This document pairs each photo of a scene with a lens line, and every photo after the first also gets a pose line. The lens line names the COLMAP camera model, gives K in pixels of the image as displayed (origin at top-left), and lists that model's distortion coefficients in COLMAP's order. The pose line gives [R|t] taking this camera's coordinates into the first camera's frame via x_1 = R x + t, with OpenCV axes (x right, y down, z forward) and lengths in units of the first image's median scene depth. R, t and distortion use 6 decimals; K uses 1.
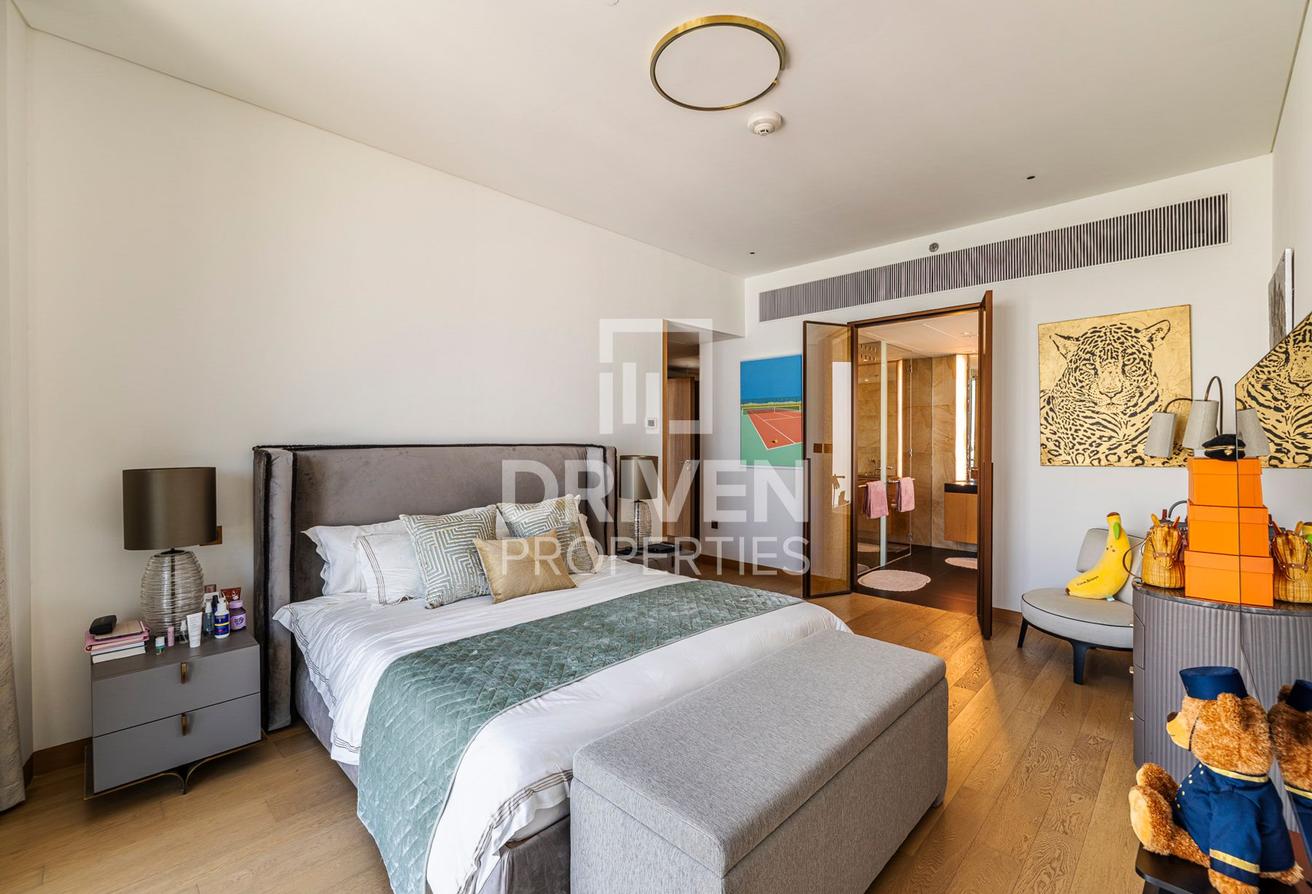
lens RADIAL K [[577.7, 0, 658.7], [0, 577.7, 435.4], [0, 0, 1]] dist [-0.002258, 0.000083]
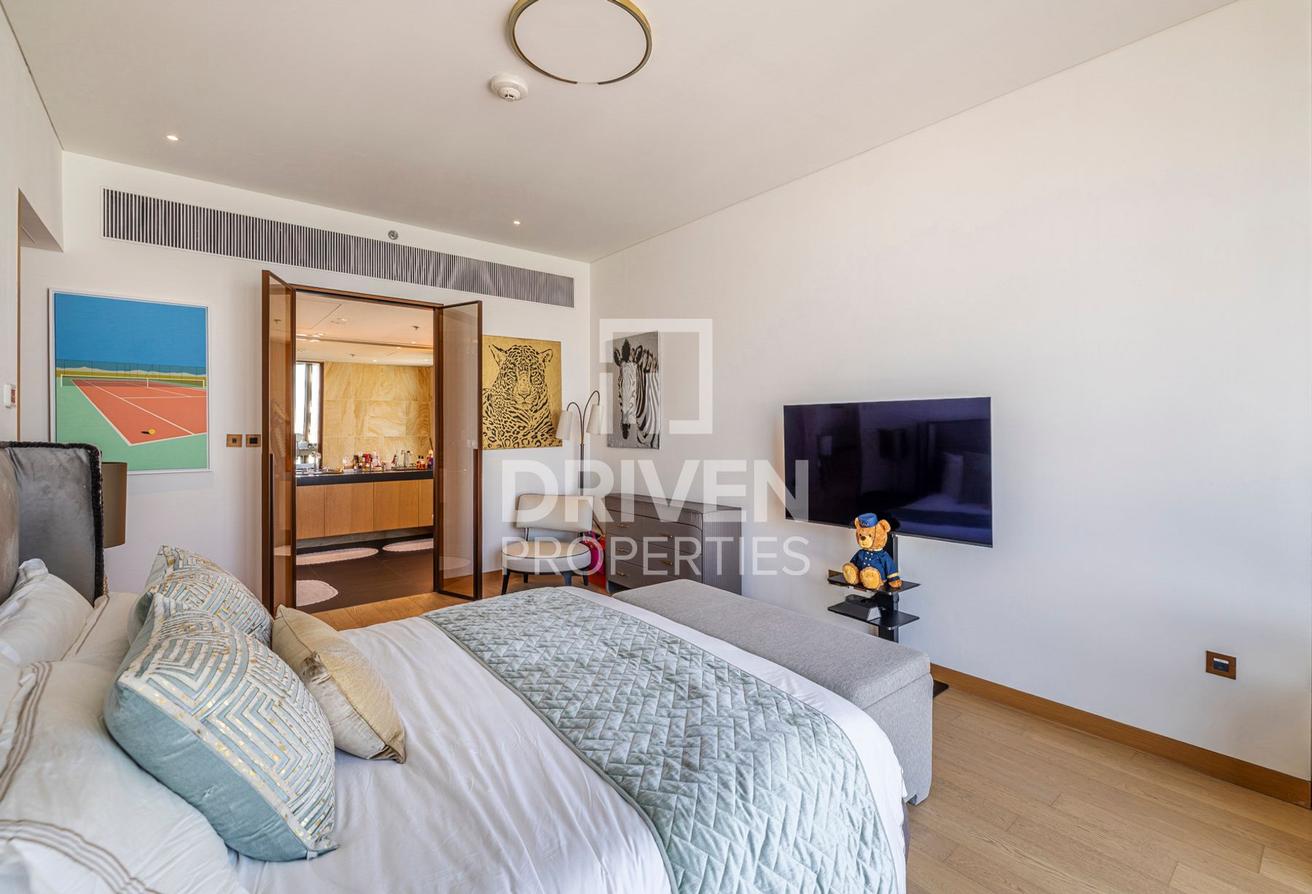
lens RADIAL K [[577.7, 0, 658.7], [0, 577.7, 435.4], [0, 0, 1]] dist [-0.002258, 0.000083]
pose [[0.121387, -0.006531, 0.992584, -0.542977], [-0.003488, 0.999969, 0.007007, 0.012338], [-0.992599, -0.004313, 0.121360, 0.504030]]
